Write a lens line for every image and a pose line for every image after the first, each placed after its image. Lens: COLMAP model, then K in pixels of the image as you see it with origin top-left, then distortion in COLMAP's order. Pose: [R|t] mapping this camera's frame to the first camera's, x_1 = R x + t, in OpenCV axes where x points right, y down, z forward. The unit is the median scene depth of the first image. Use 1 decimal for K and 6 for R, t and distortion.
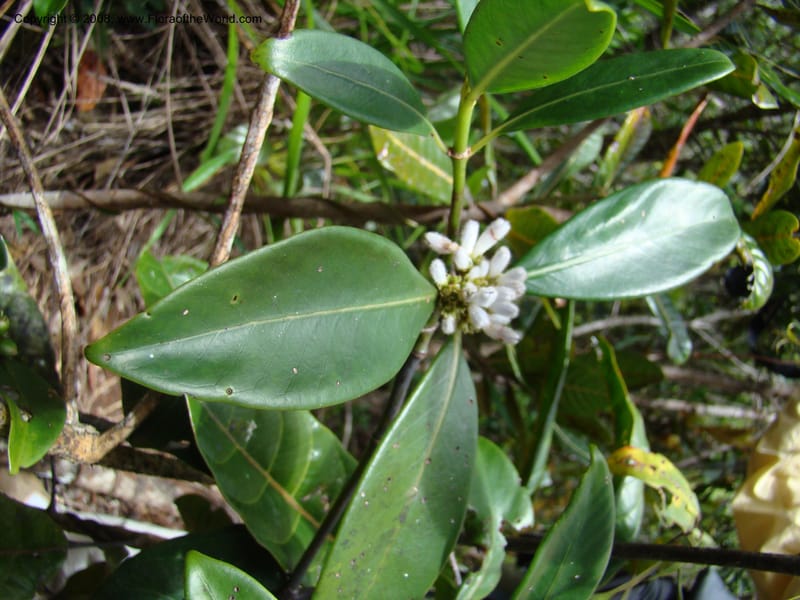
lens RADIAL K [[730.6, 0, 400.0], [0, 730.6, 300.0], [0, 0, 1]] dist [-0.186693, 0.145644]
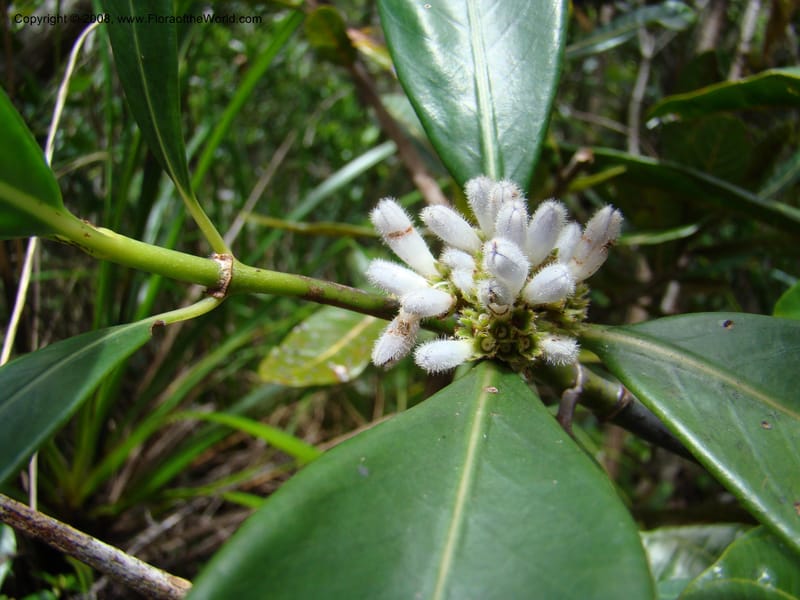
lens RADIAL K [[768.4, 0, 400.0], [0, 768.4, 300.0], [0, 0, 1]] dist [-0.054090, 0.004505]
pose [[0.169077, -0.985052, 0.032943, 0.063159], [0.960057, 0.157043, -0.231576, 0.044662], [0.222941, 0.070782, 0.972259, 0.469814]]
